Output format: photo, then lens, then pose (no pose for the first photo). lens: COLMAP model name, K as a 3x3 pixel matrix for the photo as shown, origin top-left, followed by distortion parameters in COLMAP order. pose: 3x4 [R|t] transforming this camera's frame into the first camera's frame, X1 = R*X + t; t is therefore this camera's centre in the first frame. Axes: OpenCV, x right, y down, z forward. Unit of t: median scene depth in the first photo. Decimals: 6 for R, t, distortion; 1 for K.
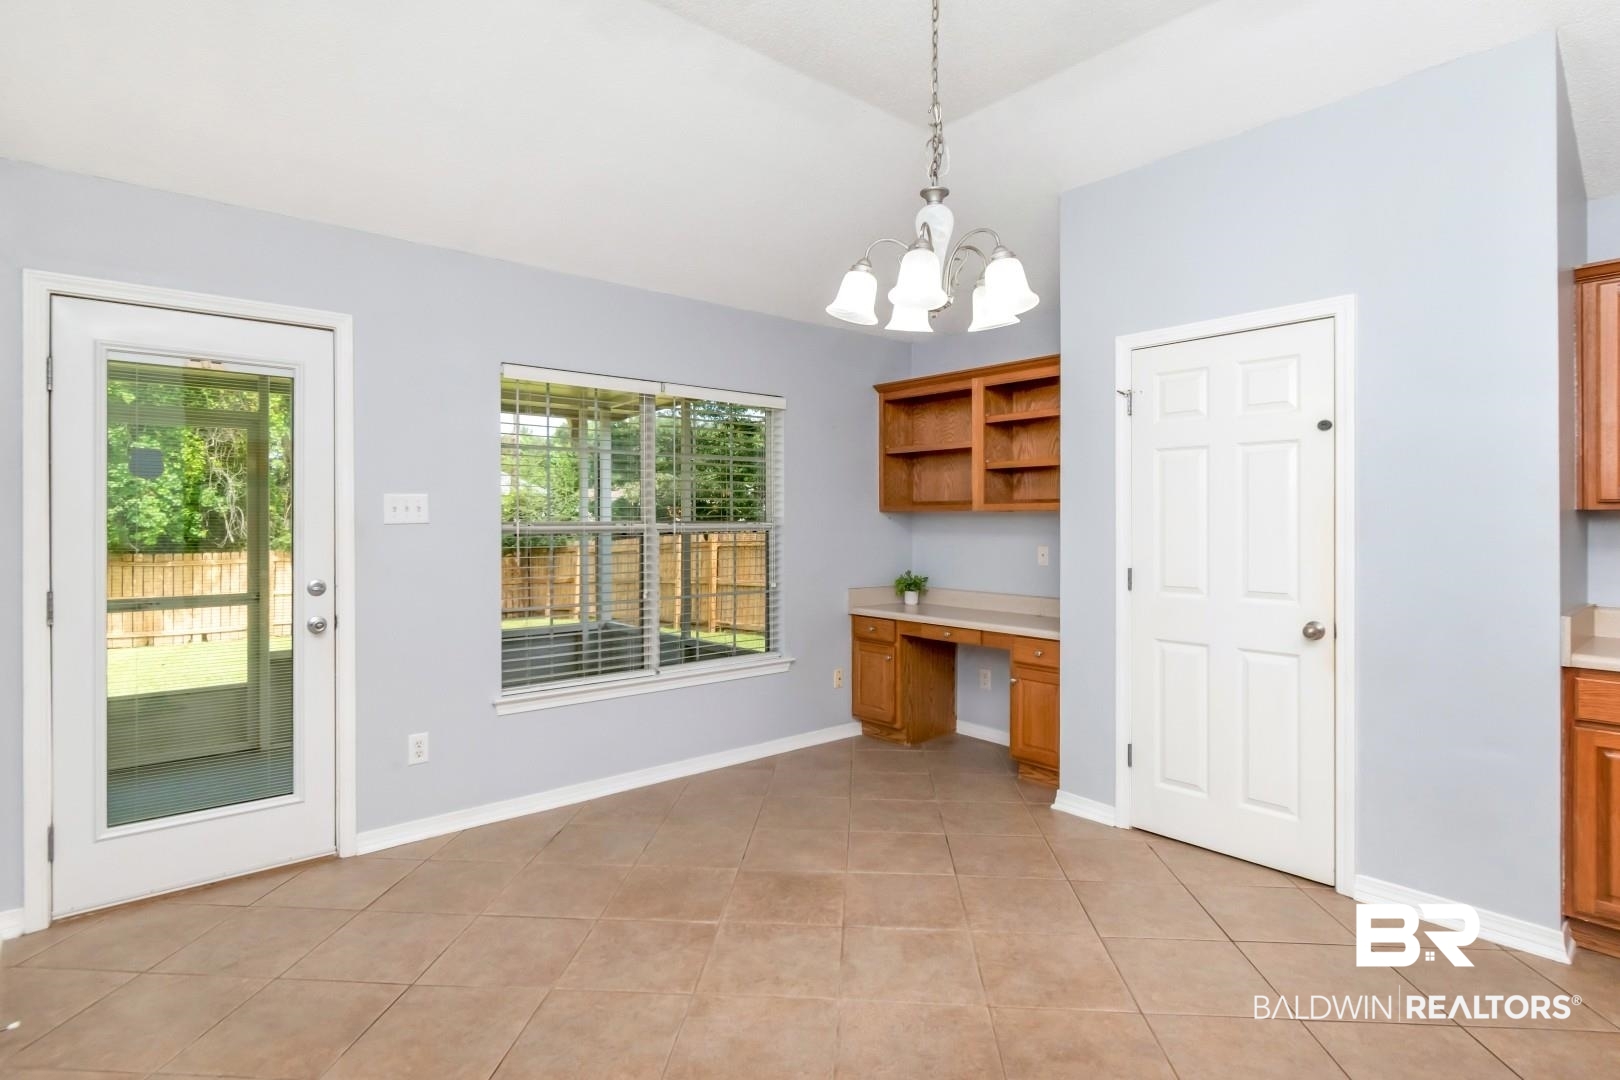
lens RADIAL K [[817.8, 0, 810.9], [0, 817.8, 519.4], [0, 0, 1]] dist [-0.001257, 0.000102]
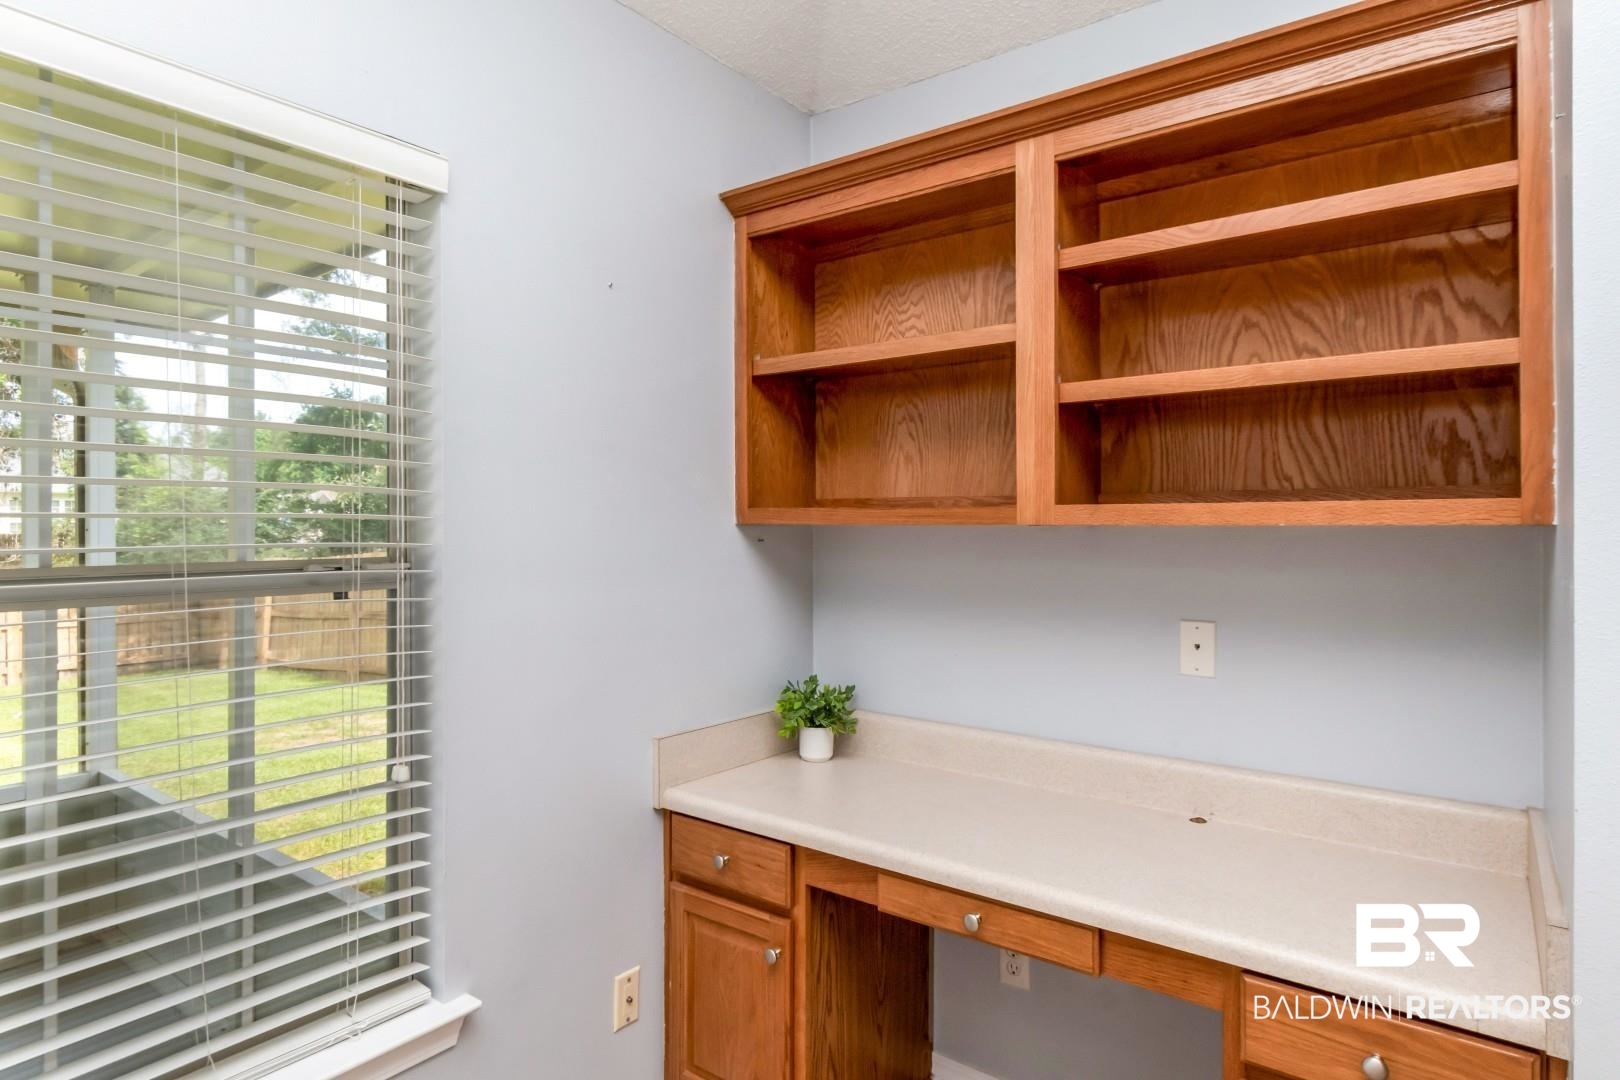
lens RADIAL K [[891.9, 0, 806.5], [0, 891.9, 518.2], [0, 0, 1]] dist [0.001771, 0.000744]
pose [[0.978370, -0.000463, 0.206864, 0.041351], [0.001479, 0.999988, -0.004757, -0.014778], [-0.206859, 0.004960, 0.978358, 0.829270]]
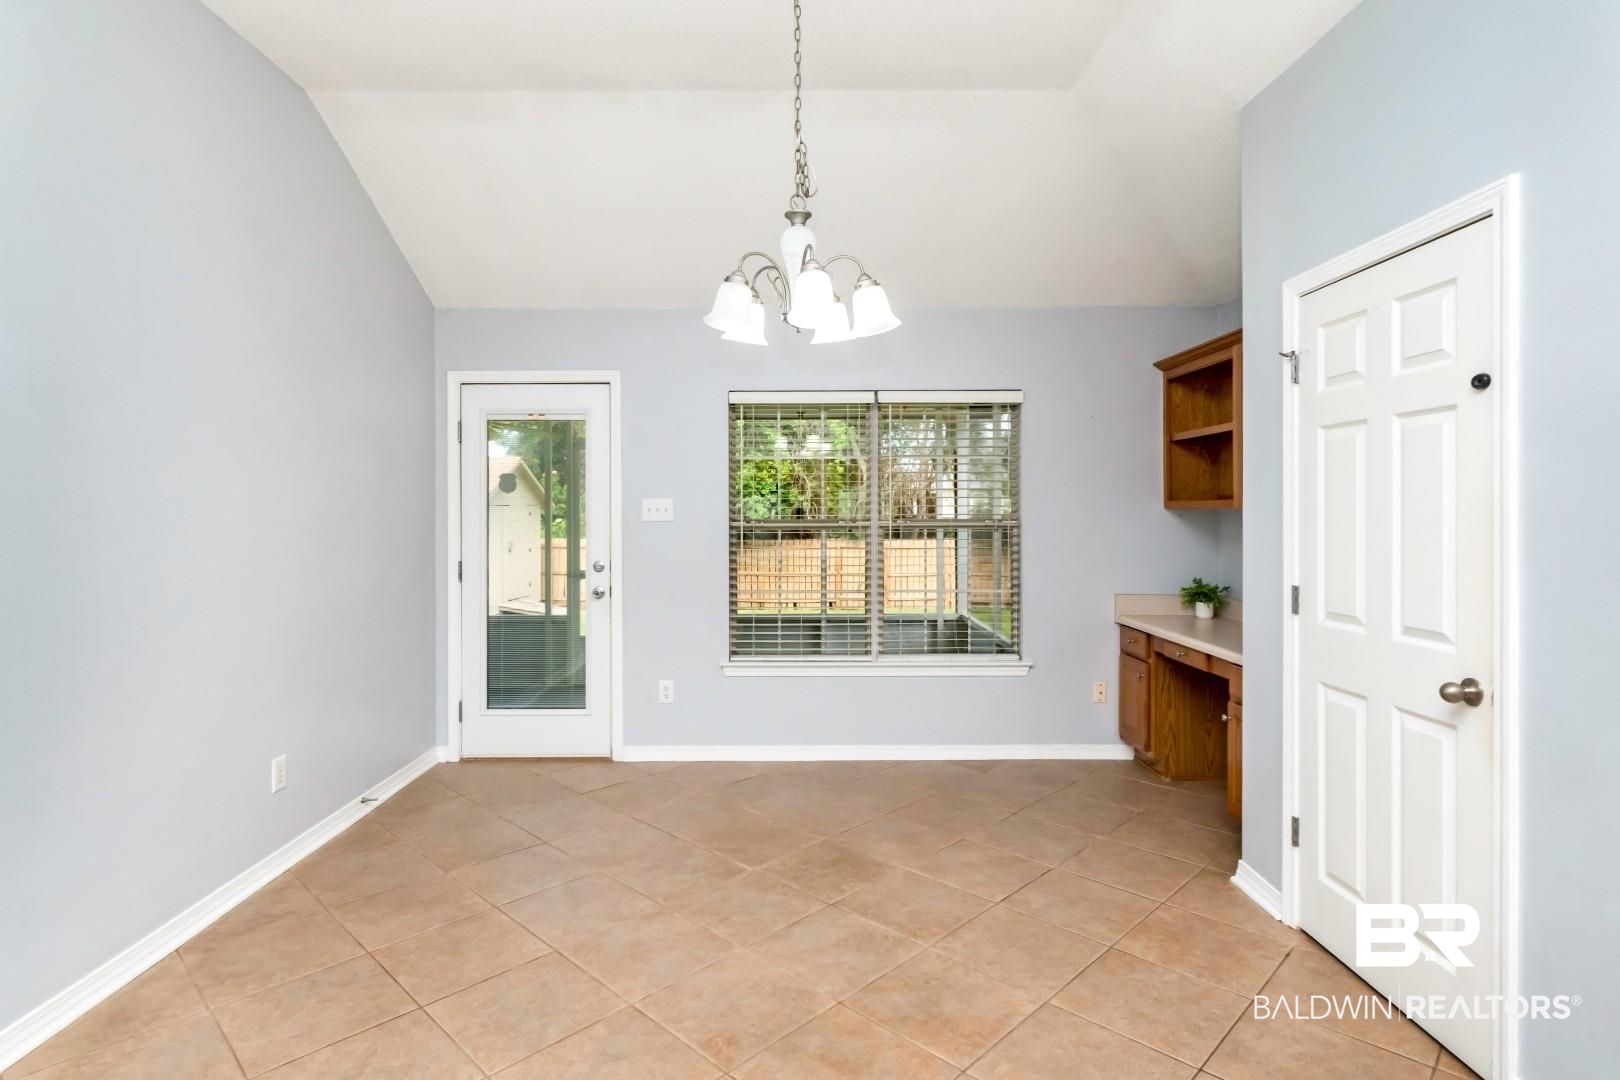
lens RADIAL K [[838.1, 0, 803.3], [0, 838.1, 513.4], [0, 0, 1]] dist [0.006875, -0.002572]
pose [[0.760062, -0.000388, -0.649851, 0.530288], [0.002605, 0.999994, 0.002450, -0.009932], [0.649846, -0.003555, 0.760058, 0.108414]]
